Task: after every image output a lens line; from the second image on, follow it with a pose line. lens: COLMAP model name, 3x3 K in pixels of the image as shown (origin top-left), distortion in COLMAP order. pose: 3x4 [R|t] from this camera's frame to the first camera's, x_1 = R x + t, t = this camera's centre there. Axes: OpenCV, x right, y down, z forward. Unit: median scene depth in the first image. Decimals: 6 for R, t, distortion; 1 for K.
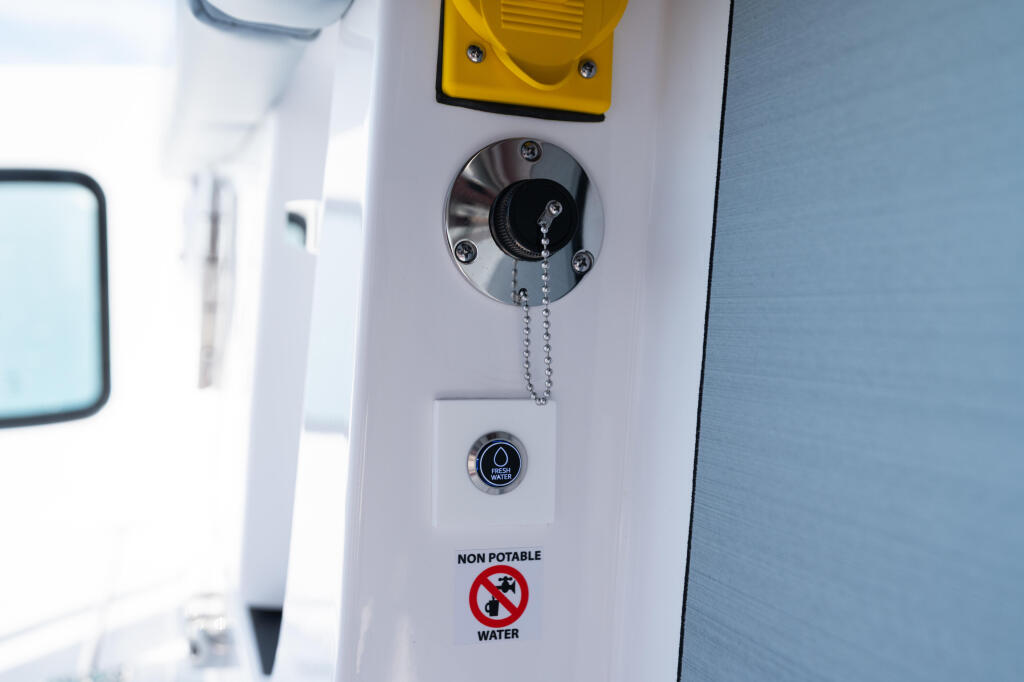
lens RADIAL K [[1057.5, 0, 543.1], [0, 1057.5, 339.1], [0, 0, 1]] dist [0.001720, -0.000417]
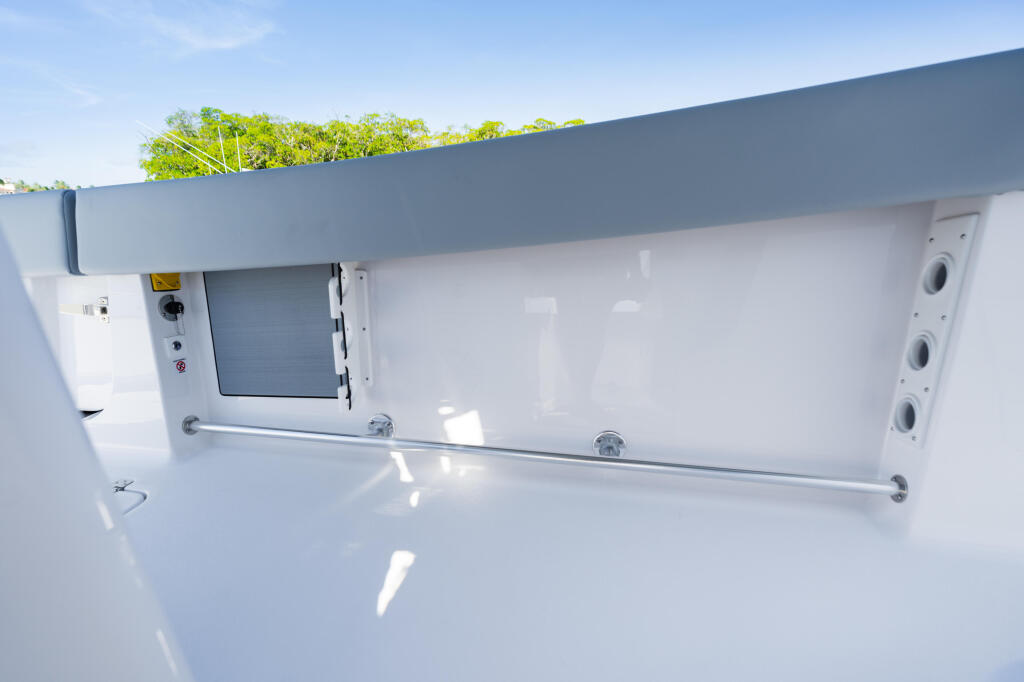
lens RADIAL K [[480.9, 0, 509.6], [0, 480.9, 339.0], [0, 0, 1]] dist [-0.003202, -0.000368]
pose [[0.542706, -0.199752, 0.815824, -1.323714], [0.100490, 0.979774, 0.173046, -0.226992], [-0.833890, -0.011931, 0.551802, -2.312753]]
